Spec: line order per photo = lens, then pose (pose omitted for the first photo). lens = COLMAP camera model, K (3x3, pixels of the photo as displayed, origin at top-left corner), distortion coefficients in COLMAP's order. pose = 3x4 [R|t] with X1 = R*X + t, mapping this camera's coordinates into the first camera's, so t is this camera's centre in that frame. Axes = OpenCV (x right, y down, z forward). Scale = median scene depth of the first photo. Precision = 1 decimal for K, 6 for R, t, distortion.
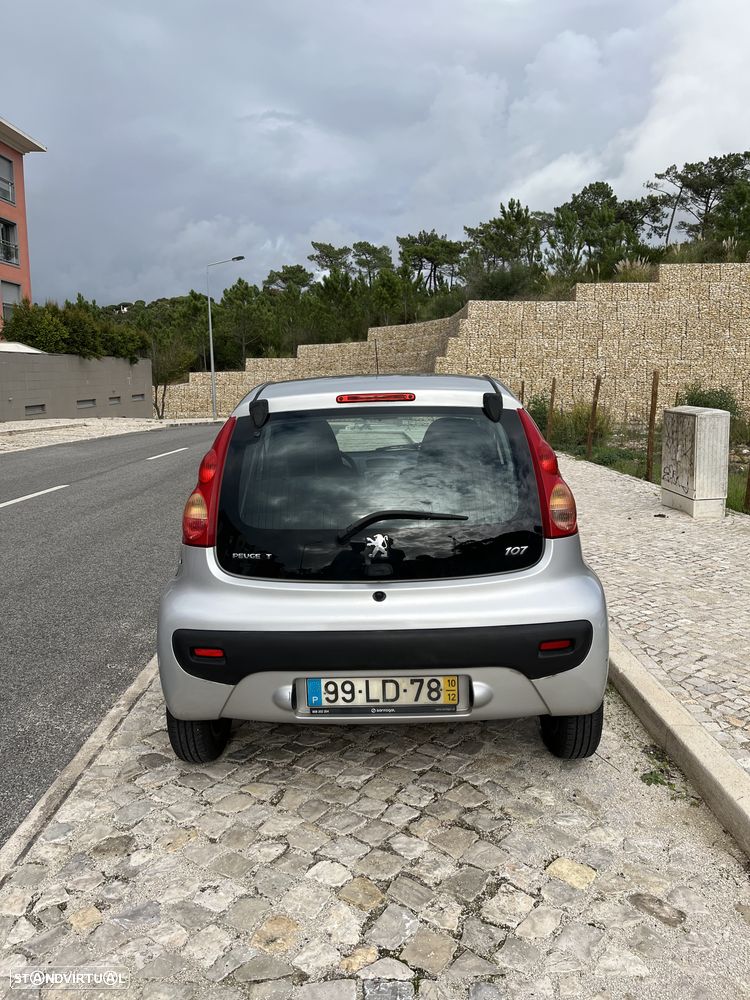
lens RADIAL K [[750.4, 0, 371.3], [0, 750.4, 510.5], [0, 0, 1]] dist [0.055043, -0.073475]
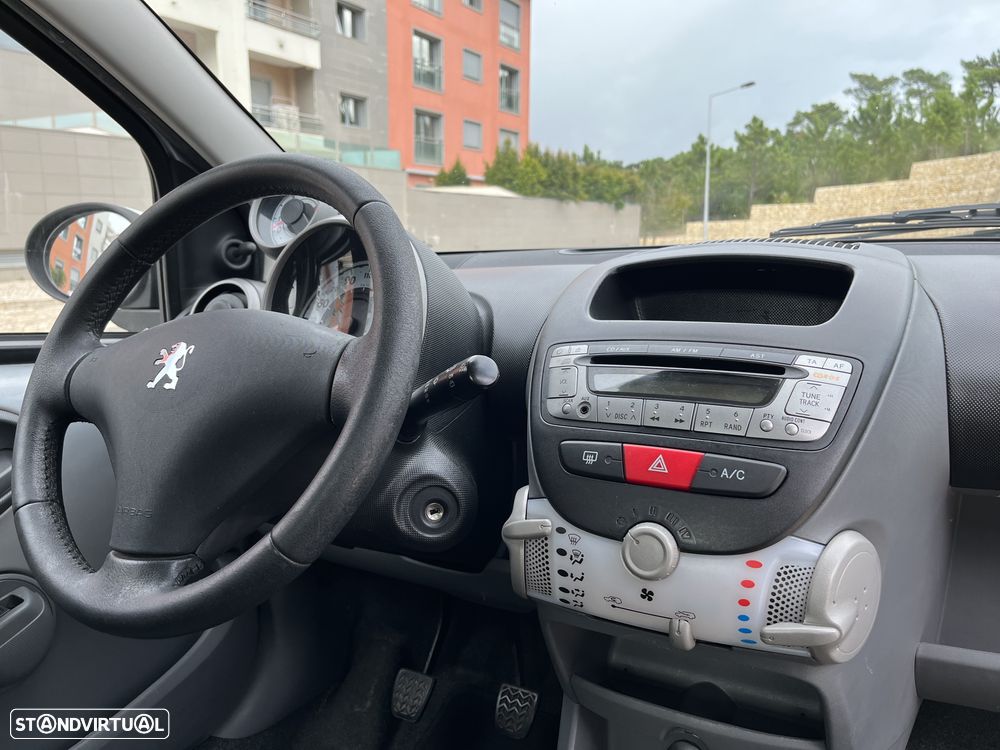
lens RADIAL K [[747.4, 0, 521.8], [0, 747.4, 377.5], [0, 0, 1]] dist [0.080836, -0.125579]
pose [[0.890698, 0.081802, -0.447175, 0.007881], [-0.077774, 0.996595, 0.027395, -0.008016], [0.447893, 0.010378, 0.894027, 0.156123]]
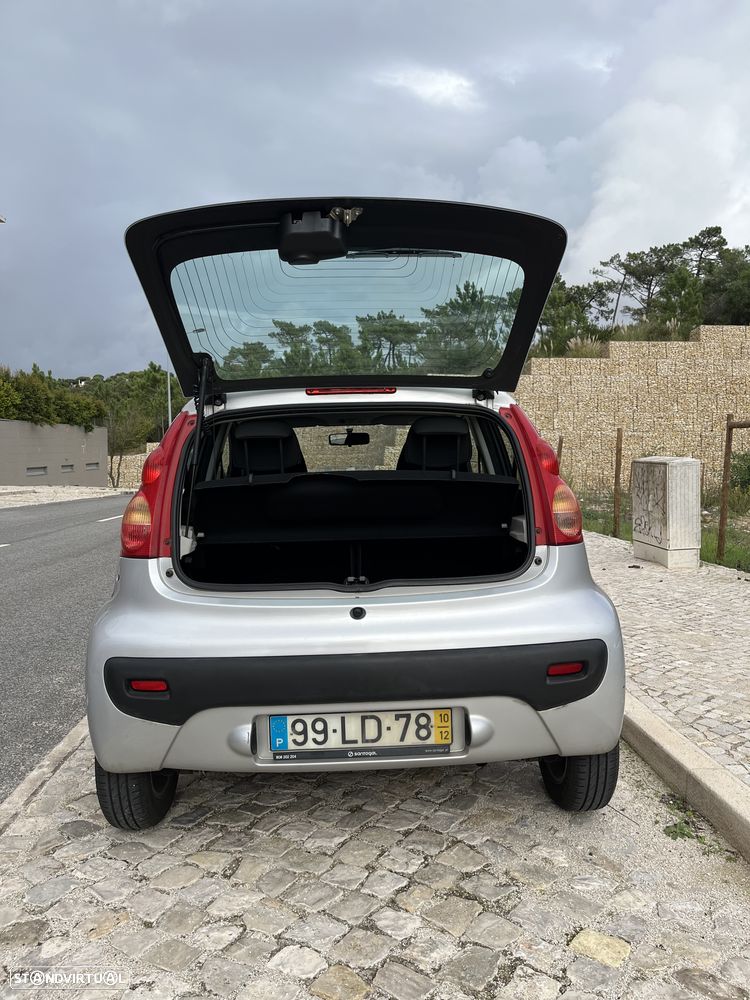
lens RADIAL K [[747.4, 0, 381.3], [0, 747.4, 514.1], [0, 0, 1]] dist [0.080836, -0.125579]
pose [[0.997757, -0.000411, 0.066933, -0.001939], [0.006782, 0.995455, -0.094989, 0.008522], [-0.066590, 0.095230, 0.993226, 0.015727]]
